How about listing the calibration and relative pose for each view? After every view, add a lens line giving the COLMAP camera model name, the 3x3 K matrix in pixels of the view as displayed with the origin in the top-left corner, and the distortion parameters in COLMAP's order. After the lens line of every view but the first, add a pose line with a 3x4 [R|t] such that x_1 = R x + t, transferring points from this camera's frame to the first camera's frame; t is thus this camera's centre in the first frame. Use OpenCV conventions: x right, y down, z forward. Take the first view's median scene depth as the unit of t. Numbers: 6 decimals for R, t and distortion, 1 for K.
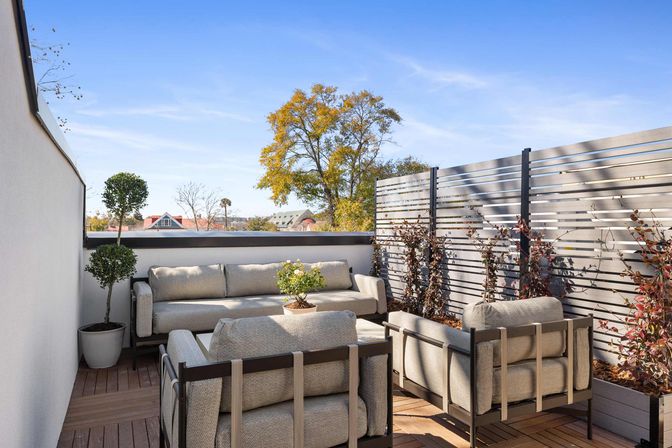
lens RADIAL K [[452.5, 0, 336.3], [0, 452.5, 228.1], [0, 0, 1]] dist [0.028240, 0.000460]
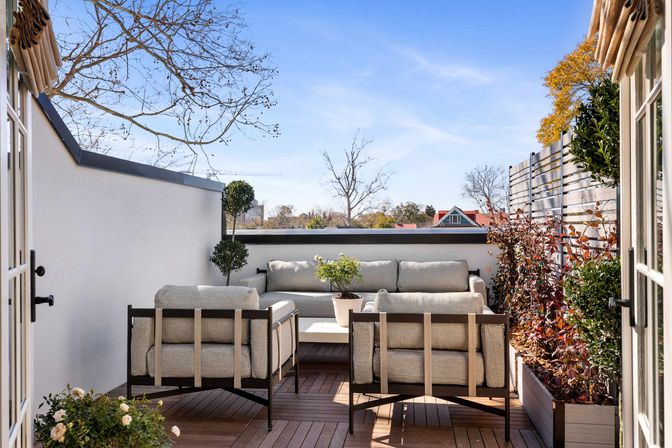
lens RADIAL K [[606.1, 0, 336.0], [0, 606.1, 222.6], [0, 0, 1]] dist [0.019856, 0.002747]
pose [[0.839723, -0.005364, -0.542988, 0.648685], [0.002499, 0.999979, -0.006013, -0.000024], [0.543009, 0.003692, 0.839719, -0.207900]]
